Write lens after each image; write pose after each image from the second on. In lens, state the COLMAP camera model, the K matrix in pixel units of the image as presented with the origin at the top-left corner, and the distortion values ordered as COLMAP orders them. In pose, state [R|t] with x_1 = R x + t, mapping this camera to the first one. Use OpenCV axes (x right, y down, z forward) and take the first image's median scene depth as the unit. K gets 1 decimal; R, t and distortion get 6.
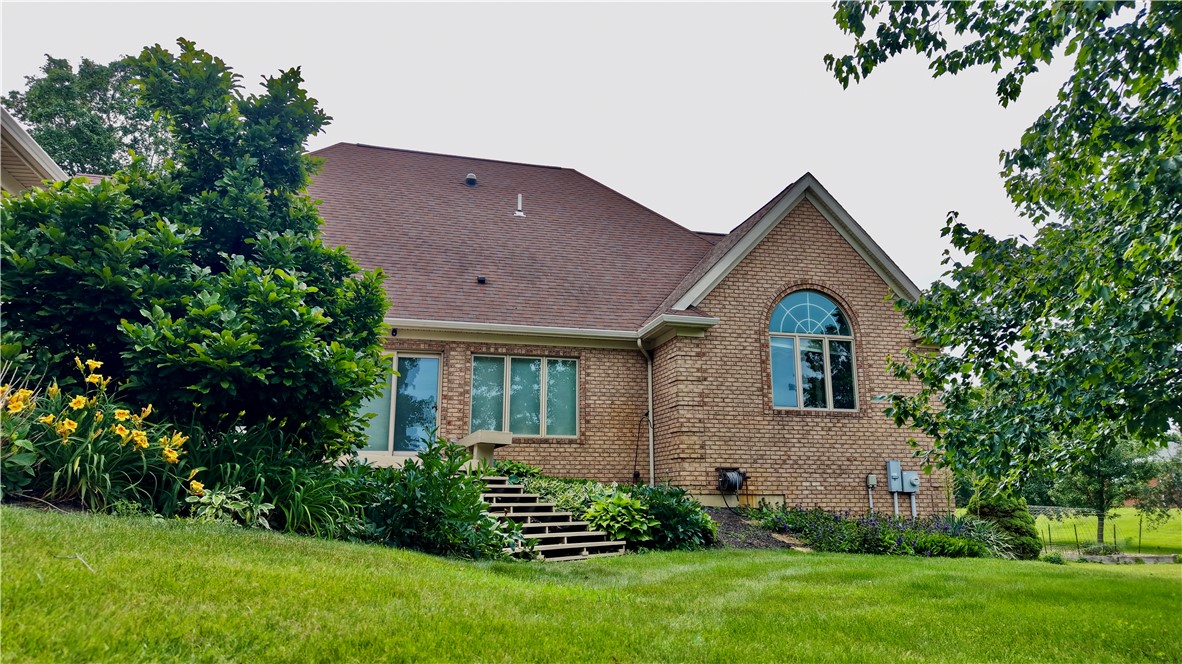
lens RADIAL K [[780.3, 0, 591.0], [0, 780.3, 332.0], [0, 0, 1]] dist [0.050344, -0.073437]
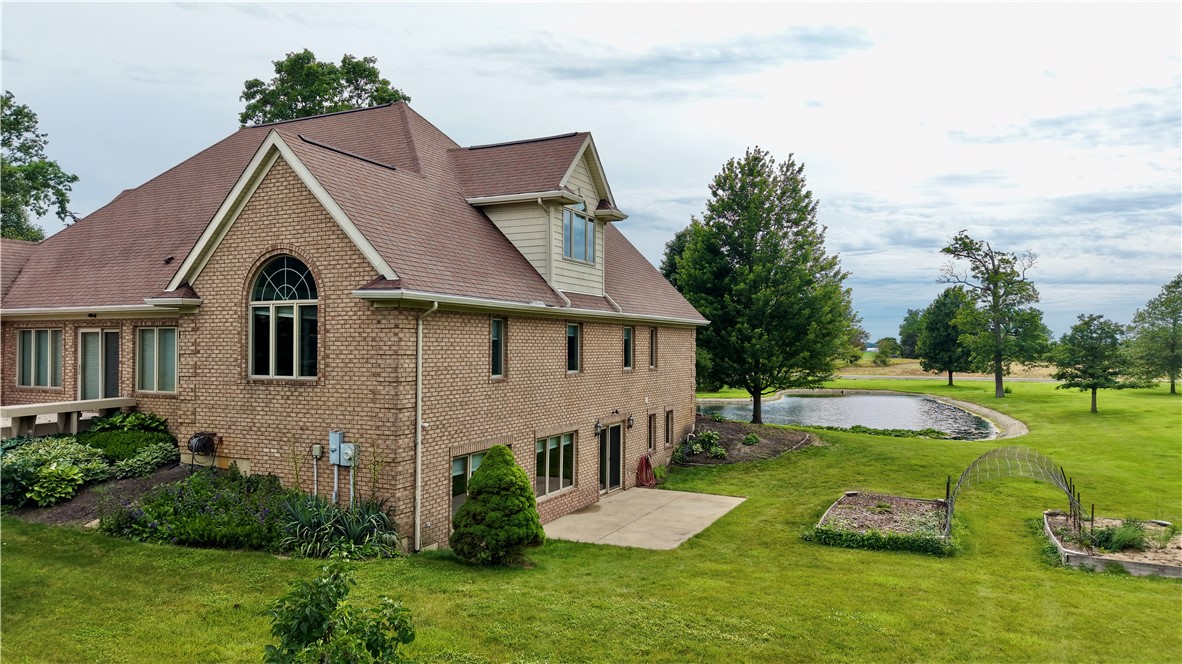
lens RADIAL K [[780.3, 0, 591.0], [0, 780.3, 332.0], [0, 0, 1]] dist [0.050344, -0.073437]
pose [[0.754002, -0.004285, -0.656859, 1.259291], [0.144691, 0.976501, 0.159719, -0.062553], [0.640739, -0.215470, 0.736903, 0.529452]]
